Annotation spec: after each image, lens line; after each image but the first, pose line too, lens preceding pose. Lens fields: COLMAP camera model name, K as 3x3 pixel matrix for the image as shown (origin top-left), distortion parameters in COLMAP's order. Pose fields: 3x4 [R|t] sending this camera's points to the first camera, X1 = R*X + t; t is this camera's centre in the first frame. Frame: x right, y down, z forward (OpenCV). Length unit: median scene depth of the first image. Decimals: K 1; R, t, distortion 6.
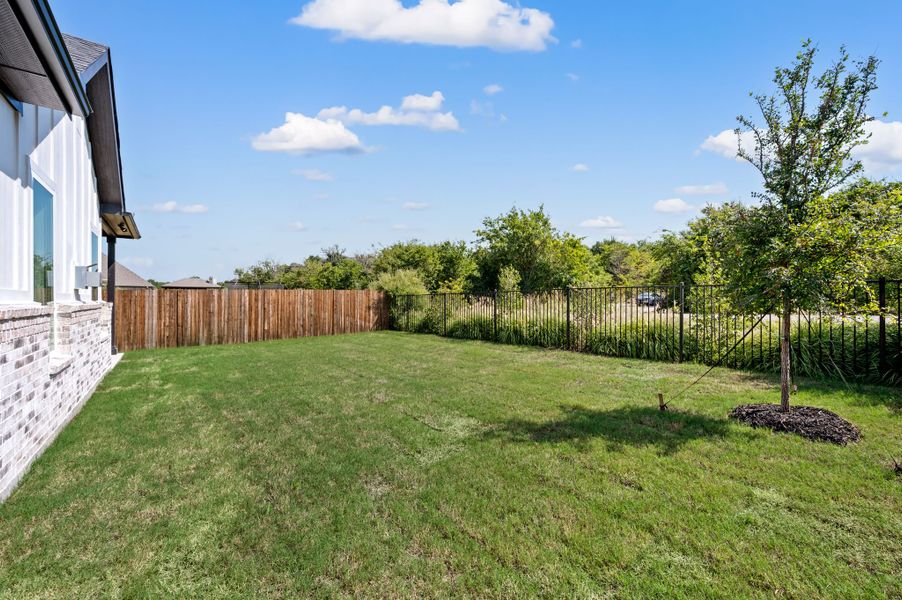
lens RADIAL K [[360.2, 0, 450.8], [0, 360.2, 298.0], [0, 0, 1]] dist [-0.000701, 0.000568]
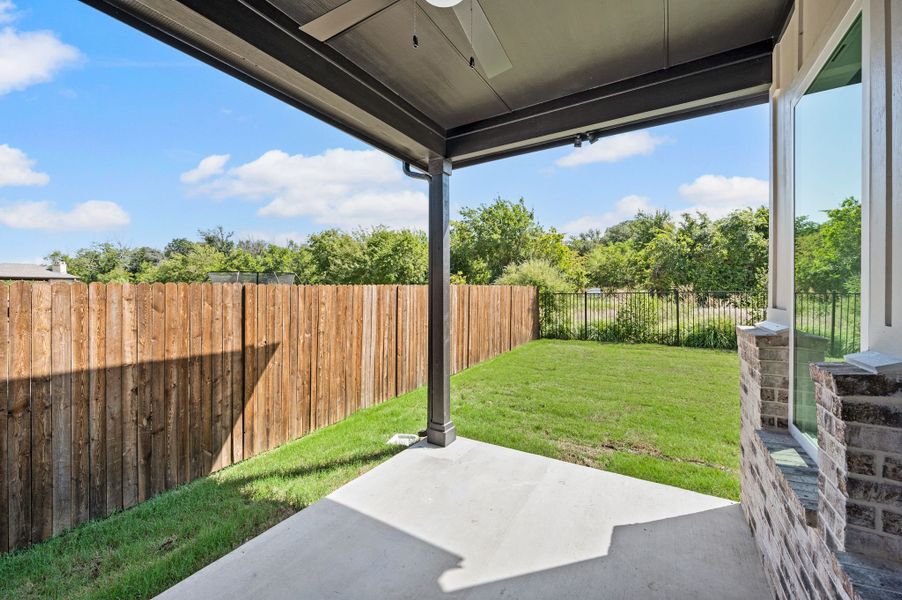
lens RADIAL K [[360.2, 0, 445.2], [0, 360.2, 297.1], [0, 0, 1]] dist [-0.000701, 0.000568]
pose [[0.939040, -0.004978, 0.343772, -0.767042], [-0.000028, 0.999894, 0.014555, -0.012260], [-0.343808, -0.013677, 0.938940, 0.426767]]
